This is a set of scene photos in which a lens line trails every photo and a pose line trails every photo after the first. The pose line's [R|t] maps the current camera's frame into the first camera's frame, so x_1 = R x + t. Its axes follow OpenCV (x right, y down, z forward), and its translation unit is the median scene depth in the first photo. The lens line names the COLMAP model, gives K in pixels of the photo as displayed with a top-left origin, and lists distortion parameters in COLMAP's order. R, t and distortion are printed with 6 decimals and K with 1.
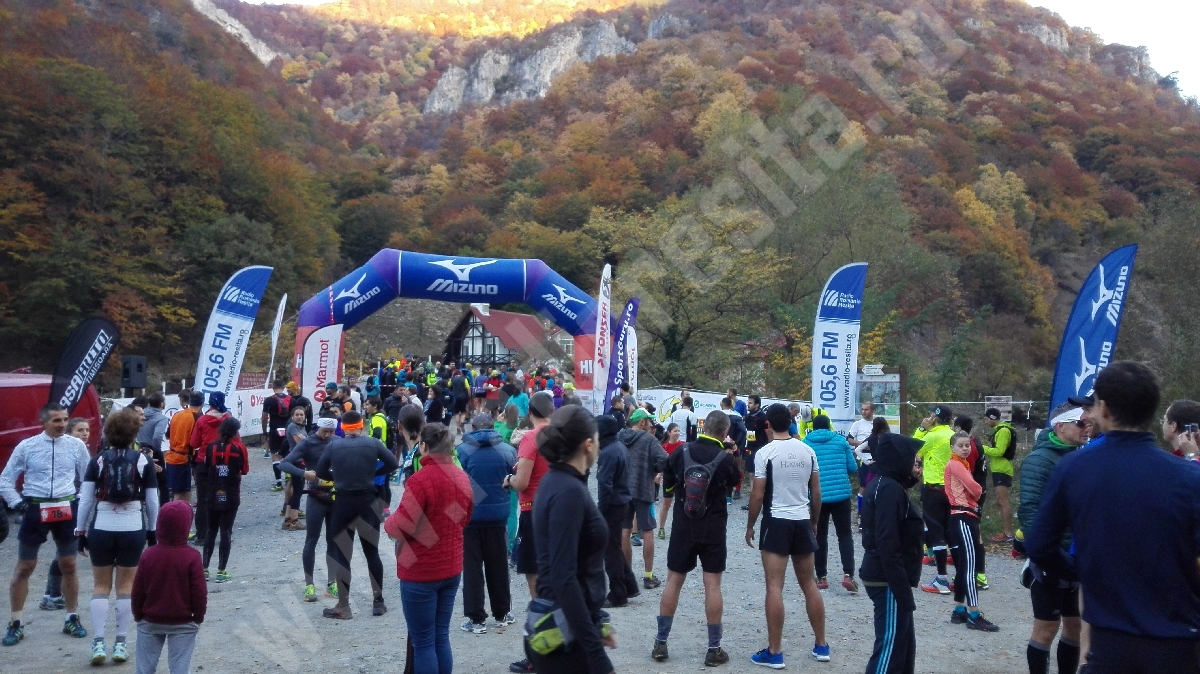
lens RADIAL K [[1051.9, 0, 611.7], [0, 1051.9, 335.9], [0, 0, 1]] dist [0.055881, -0.152984]
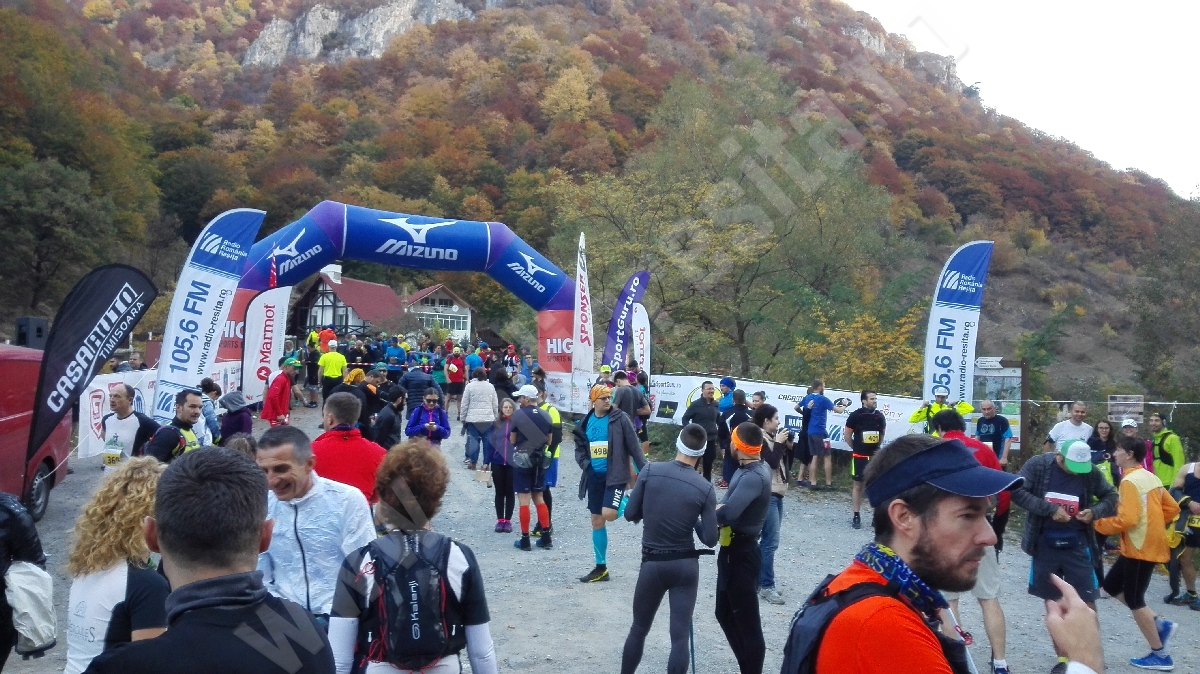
lens RADIAL K [[1051.9, 0, 641.8], [0, 1051.9, 325.6], [0, 0, 1]] dist [0.055881, -0.152984]
pose [[0.980208, 0.032345, 0.195310, -0.196131], [-0.034668, 0.999363, 0.008491, 0.003219], [-0.194910, -0.015094, 0.980705, 0.167492]]
